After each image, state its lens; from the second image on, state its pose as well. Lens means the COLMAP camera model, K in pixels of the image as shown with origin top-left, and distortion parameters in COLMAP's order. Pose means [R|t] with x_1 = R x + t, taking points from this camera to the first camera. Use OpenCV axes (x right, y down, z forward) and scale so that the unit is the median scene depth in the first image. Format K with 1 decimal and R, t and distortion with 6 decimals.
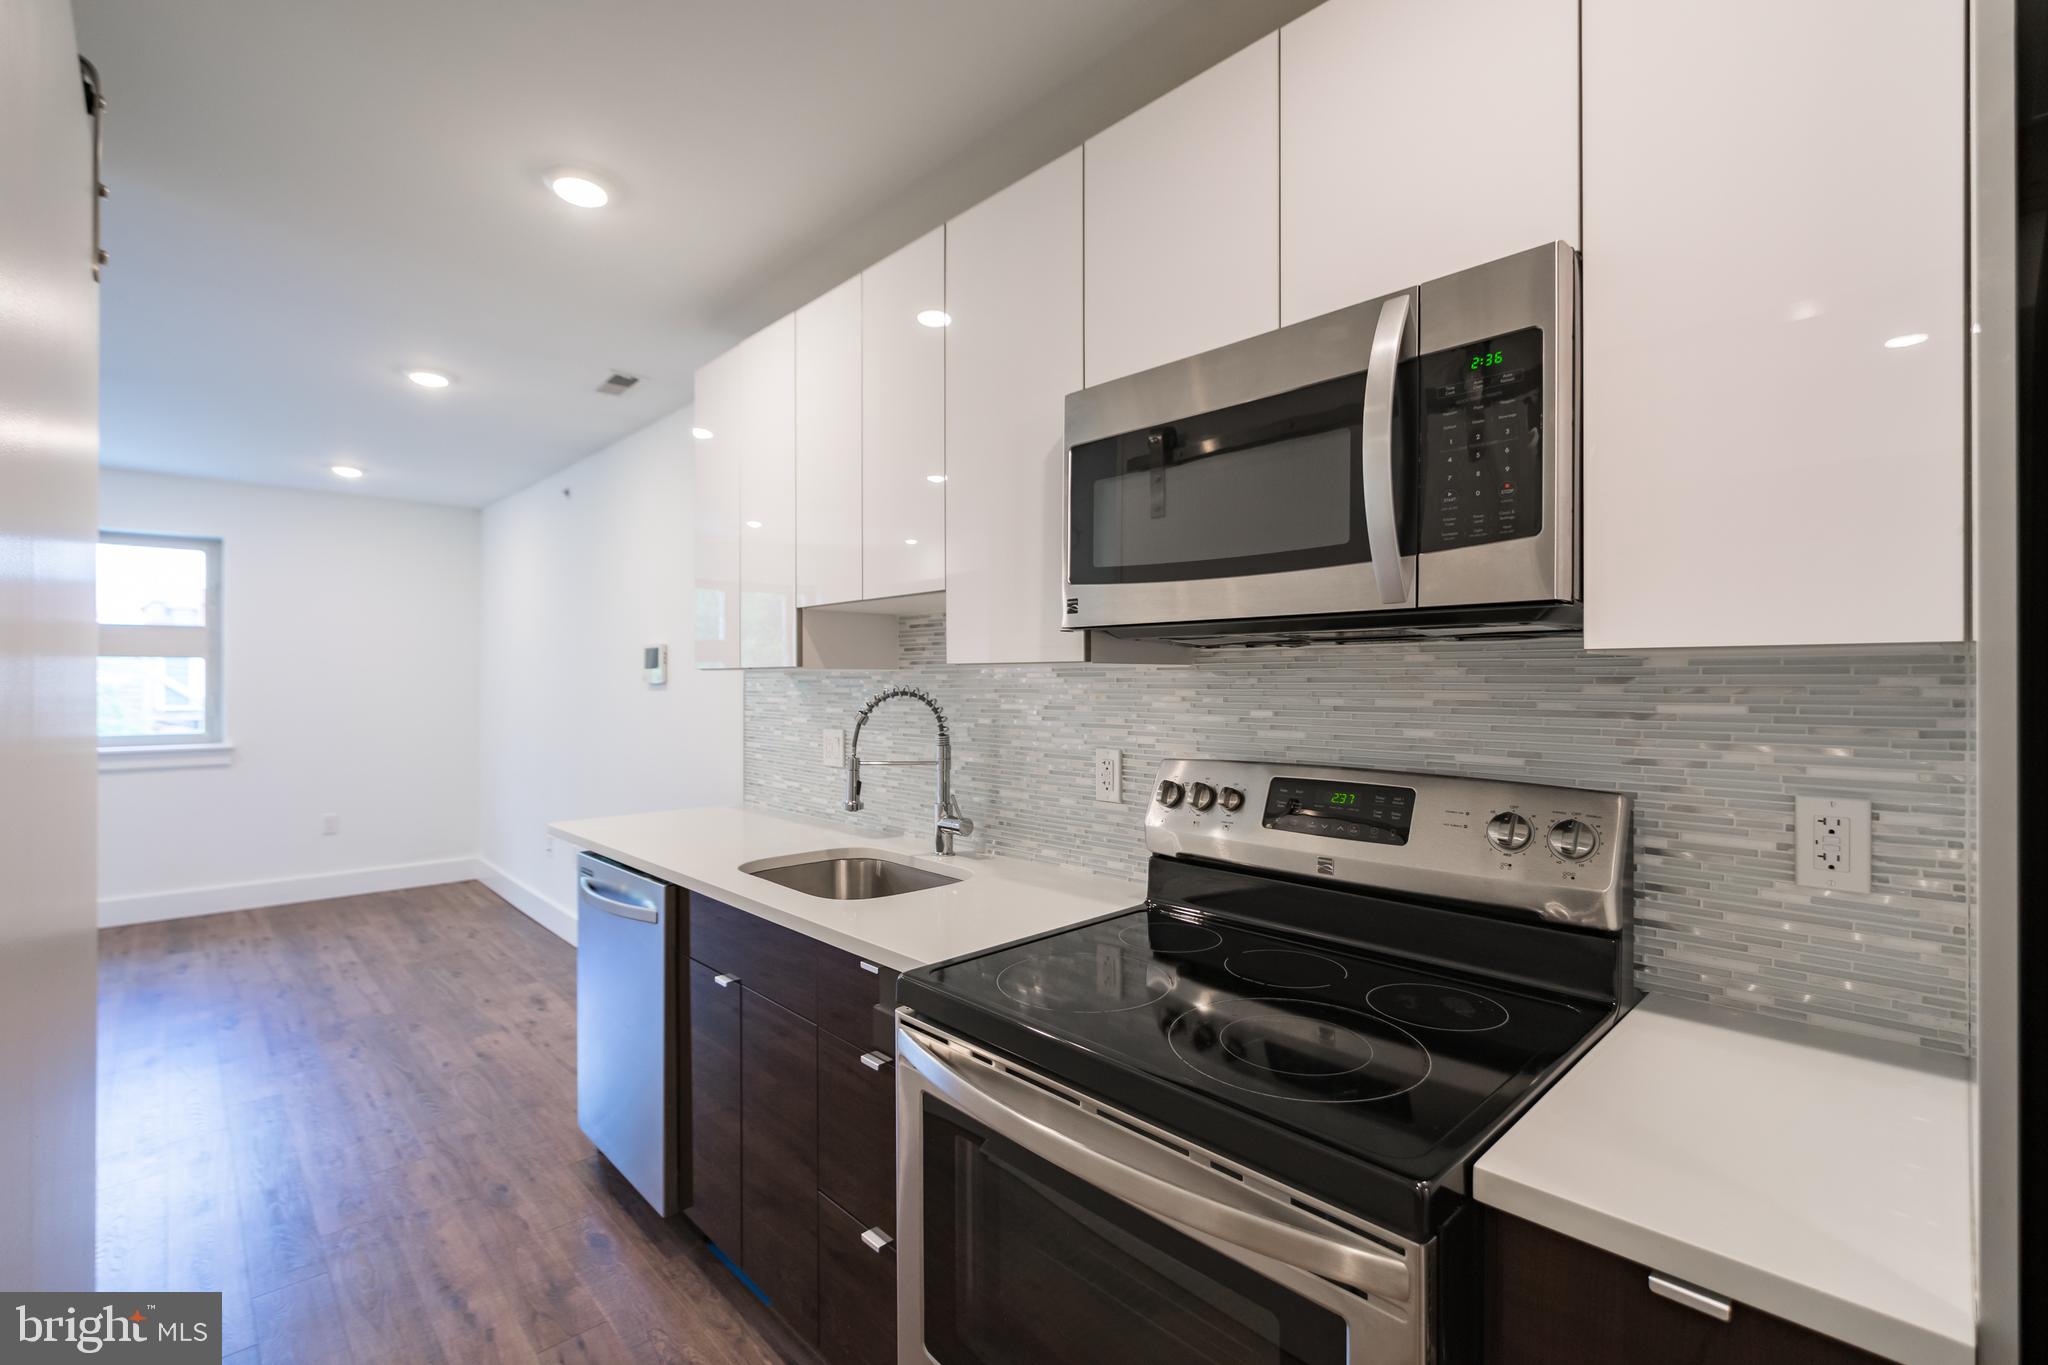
lens RADIAL K [[904.1, 0, 1013.8], [0, 904.1, 676.4], [0, 0, 1]] dist [0.005894, -0.001068]
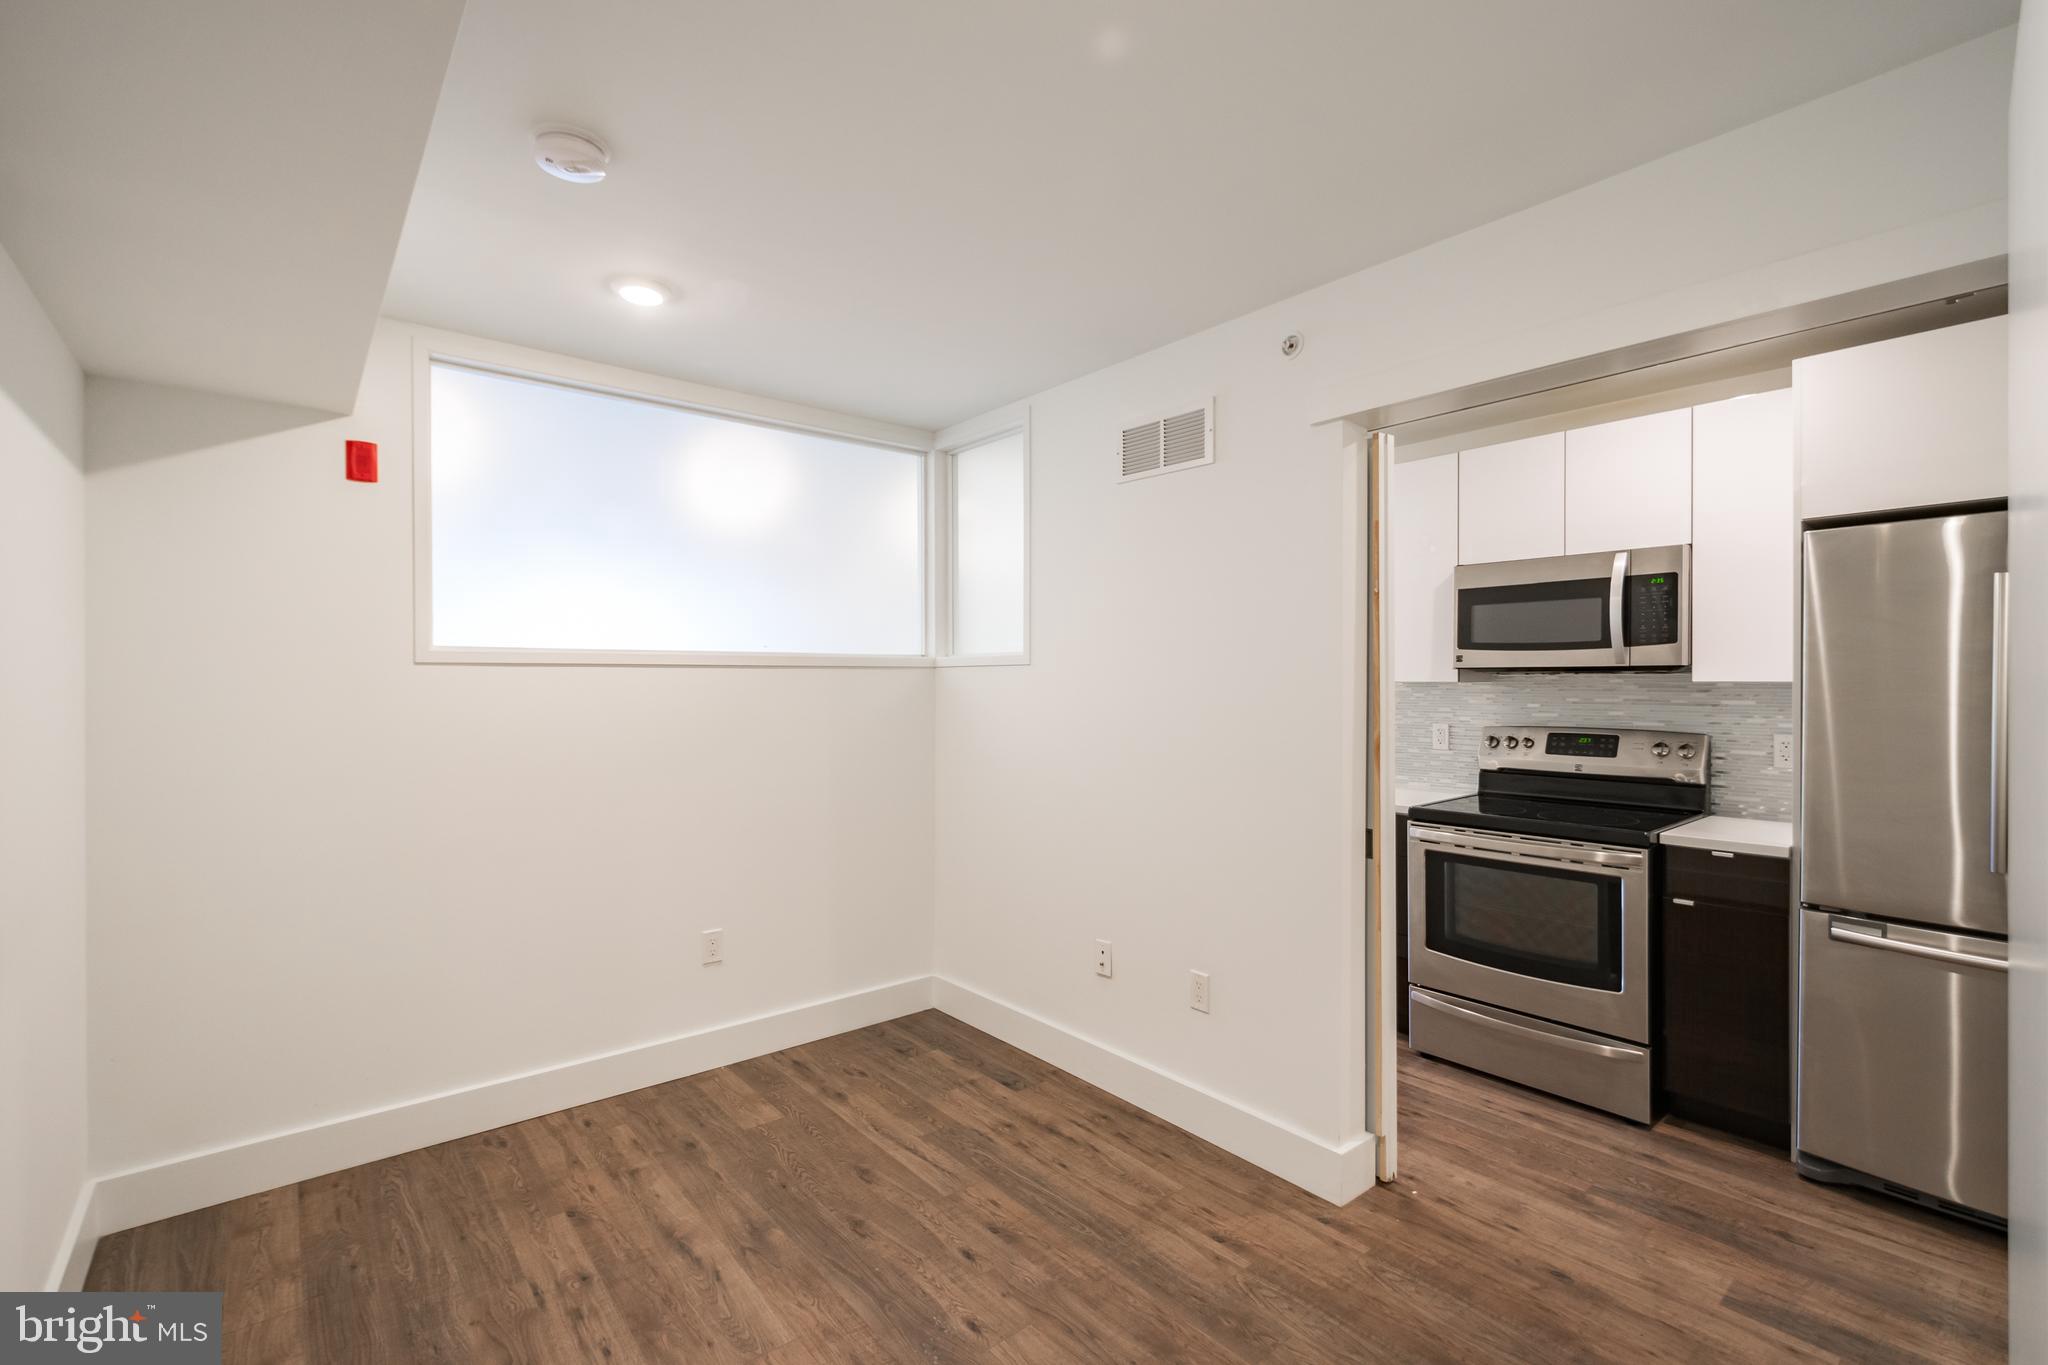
lens RADIAL K [[904.1, 0, 1031.0], [0, 904.1, 682.2], [0, 0, 1]] dist [0.005894, -0.001068]
pose [[0.998553, -0.003180, -0.053675, -1.080699], [0.003642, 0.999957, 0.008507, -0.049047], [0.053645, -0.008691, 0.998522, -1.635186]]
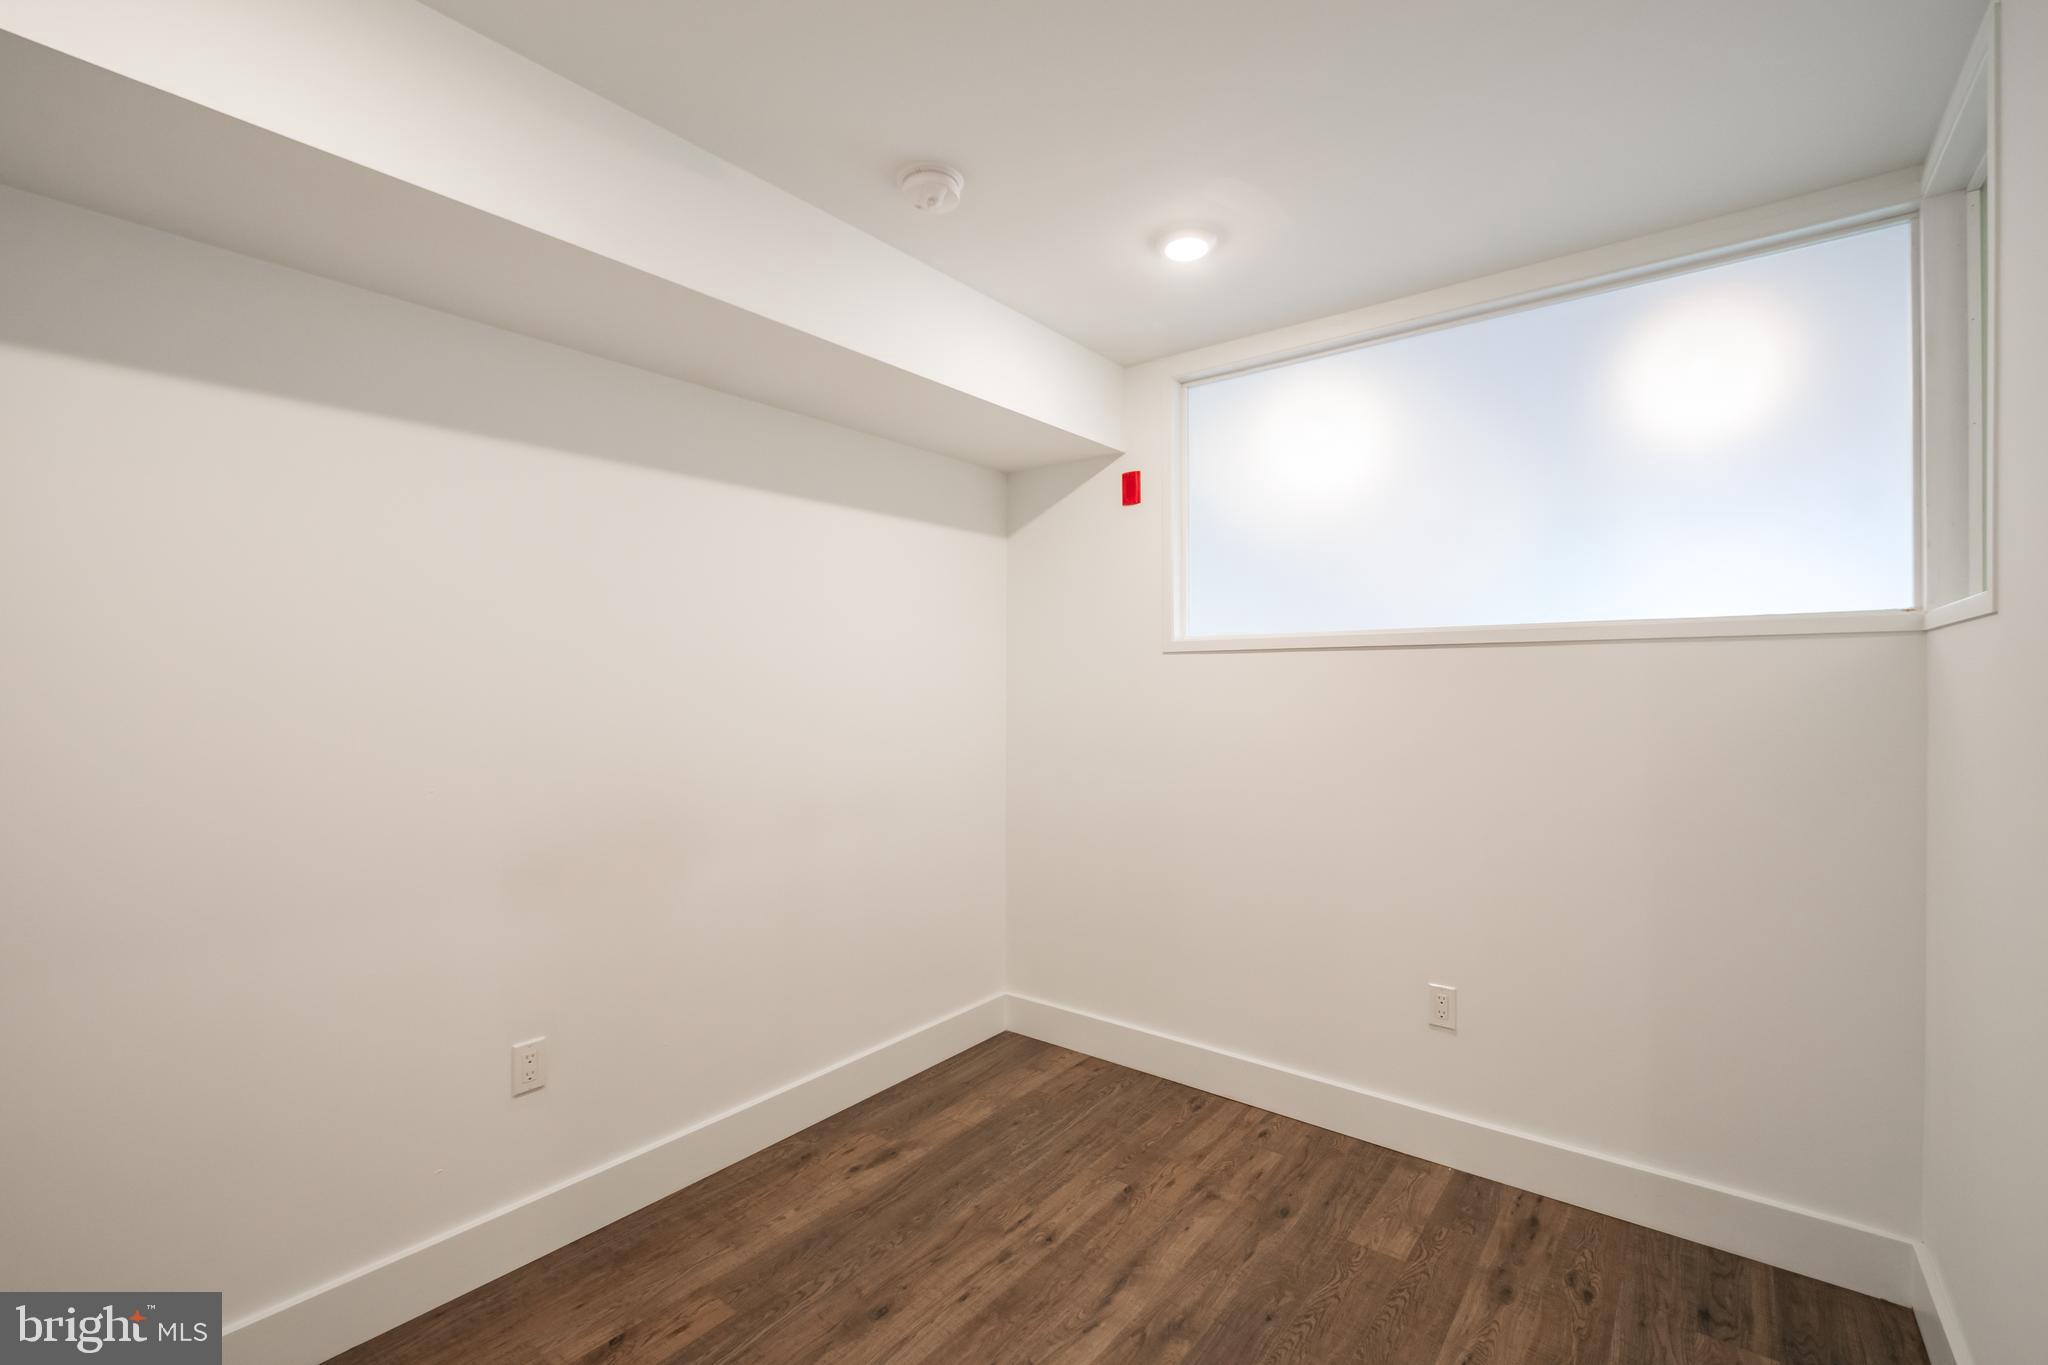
lens RADIAL K [[904.1, 0, 1012.9], [0, 904.1, 678.0], [0, 0, 1]] dist [0.005894, -0.001068]
pose [[0.156379, -0.002157, -0.987695, 0.270040], [0.014516, 0.999895, 0.000115, 0.001135], [0.987590, -0.014355, 0.156394, 0.548734]]
